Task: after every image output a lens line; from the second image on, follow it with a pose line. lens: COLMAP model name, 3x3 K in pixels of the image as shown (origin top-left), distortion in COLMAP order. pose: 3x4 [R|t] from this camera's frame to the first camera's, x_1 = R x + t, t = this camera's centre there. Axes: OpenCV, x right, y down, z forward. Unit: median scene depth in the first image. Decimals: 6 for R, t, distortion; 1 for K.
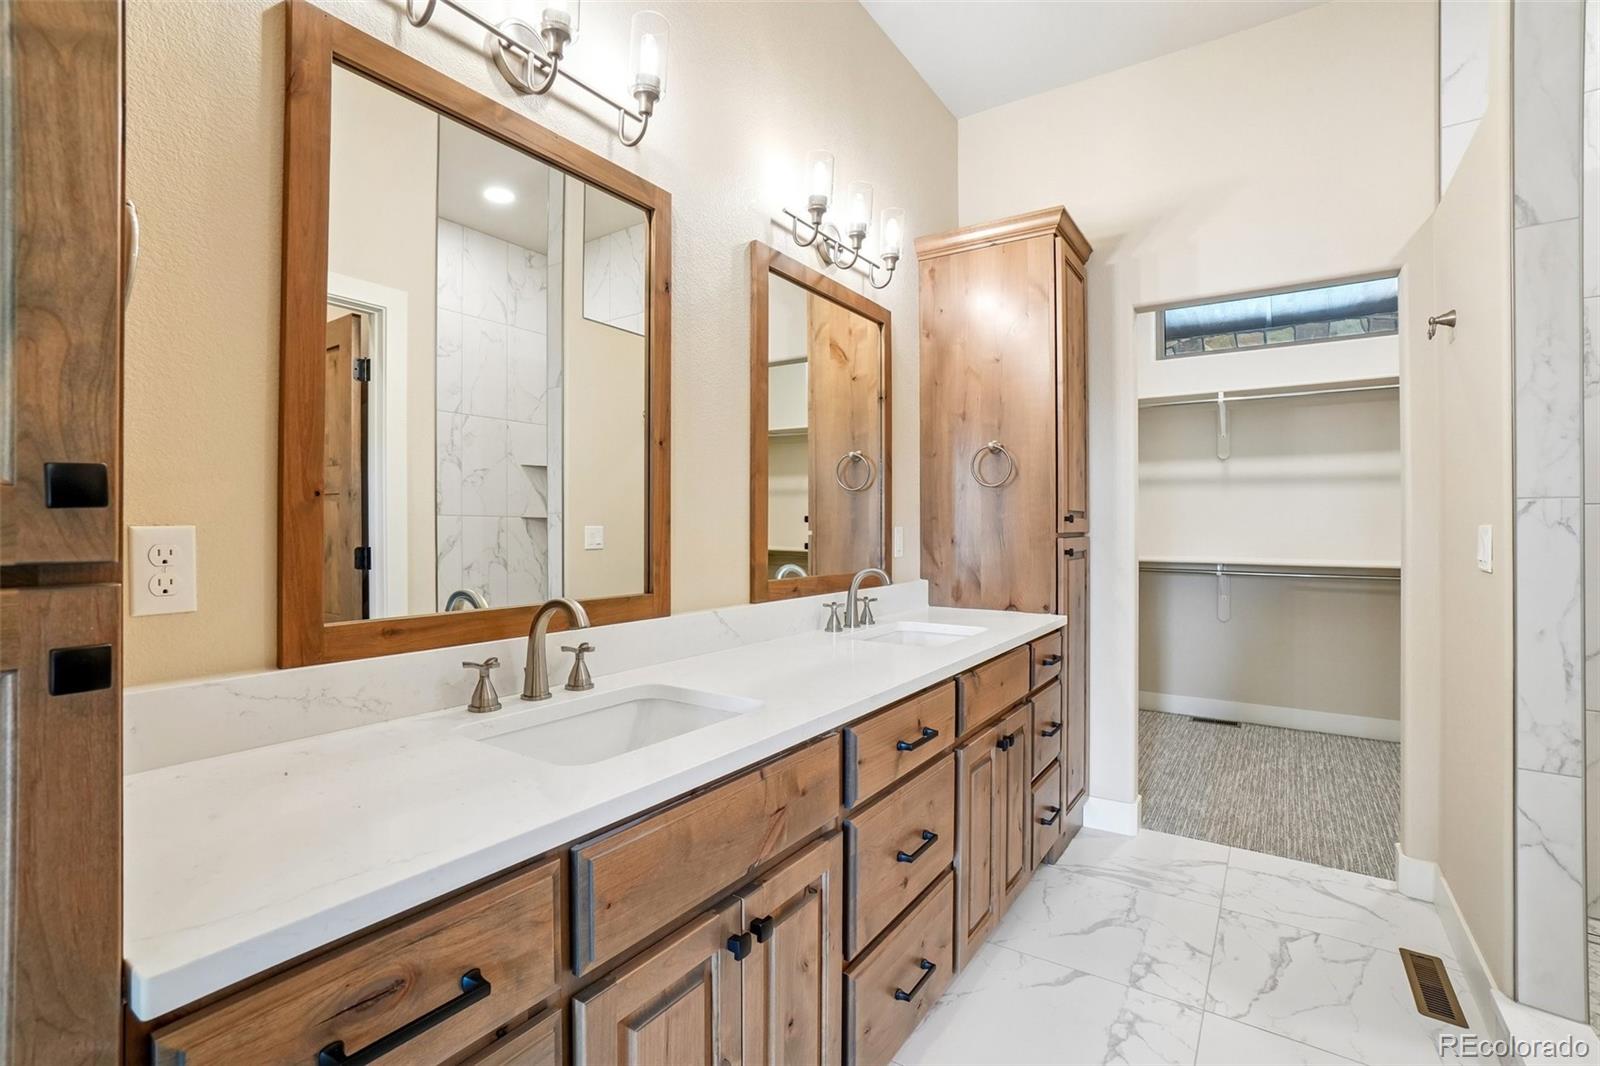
lens RADIAL K [[729.4, 0, 800.6], [0, 729.4, 506.2], [0, 0, 1]] dist [-0.036001, 0.005908]
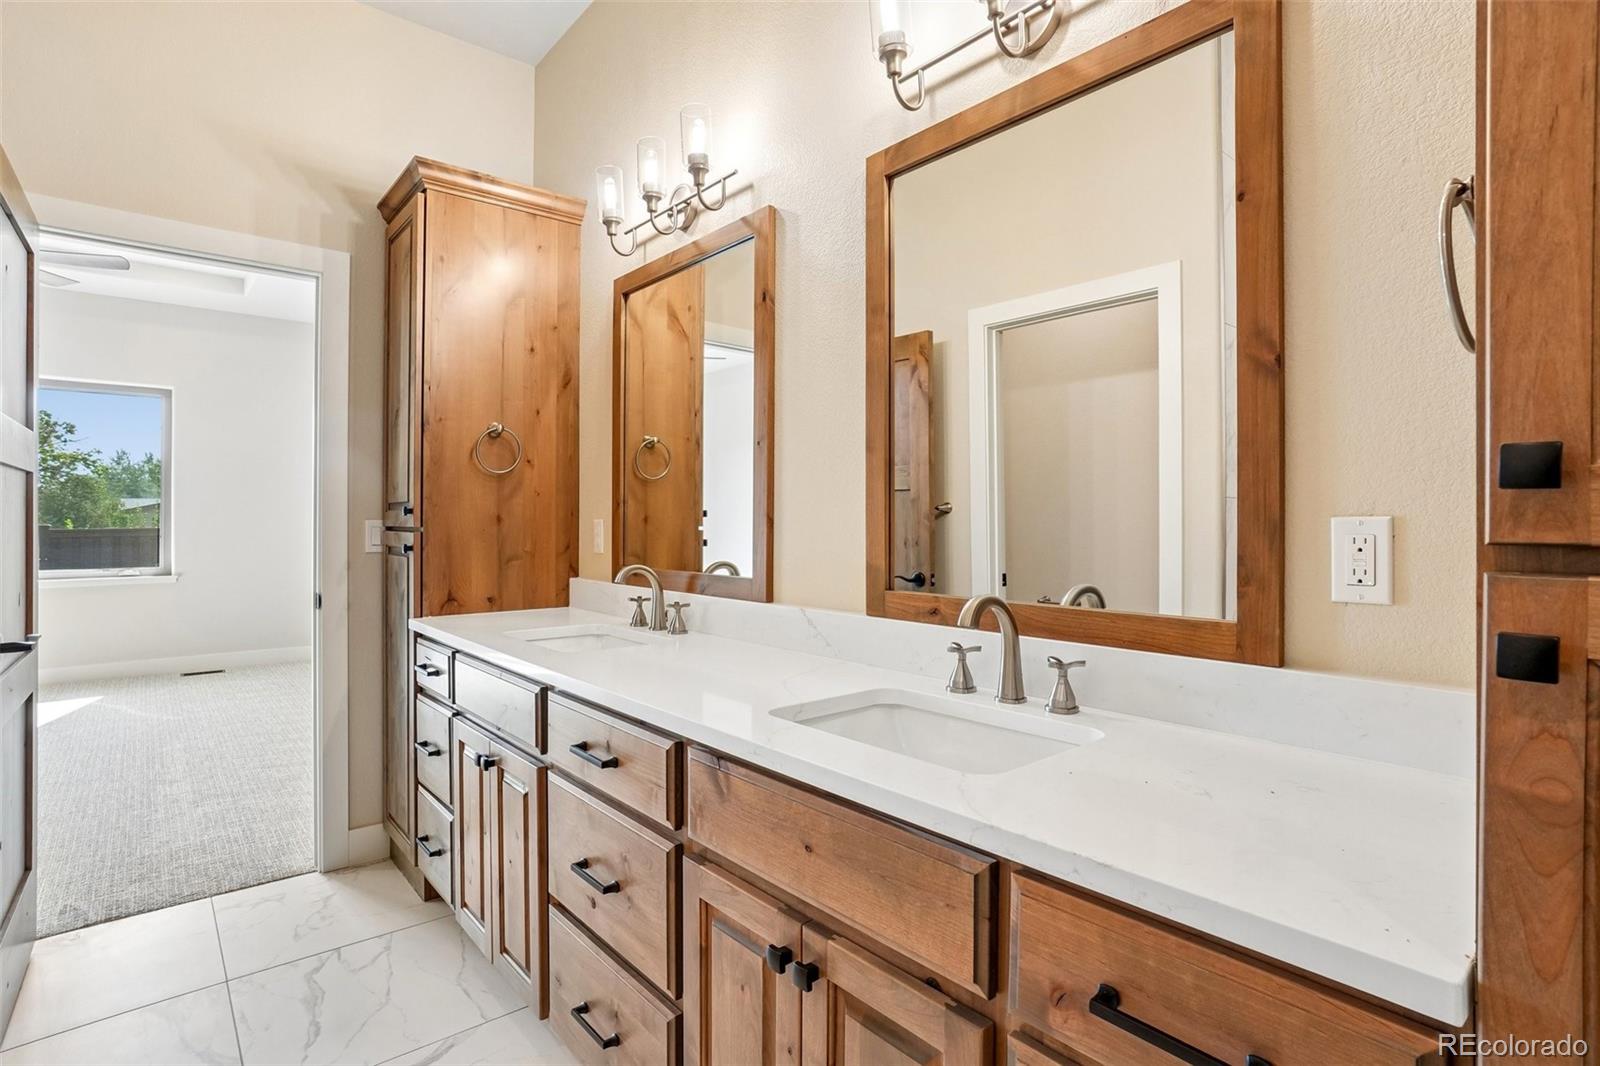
lens RADIAL K [[760.0, 0, 805.1], [0, 760.0, 529.5], [0, 0, 1]] dist [-0.023687, 0.002106]
pose [[-0.235905, 0.006497, -0.971754, 0.829269], [0.030343, 0.999539, -0.000683, 0.039965], [0.971302, -0.029647, -0.235993, 1.217168]]
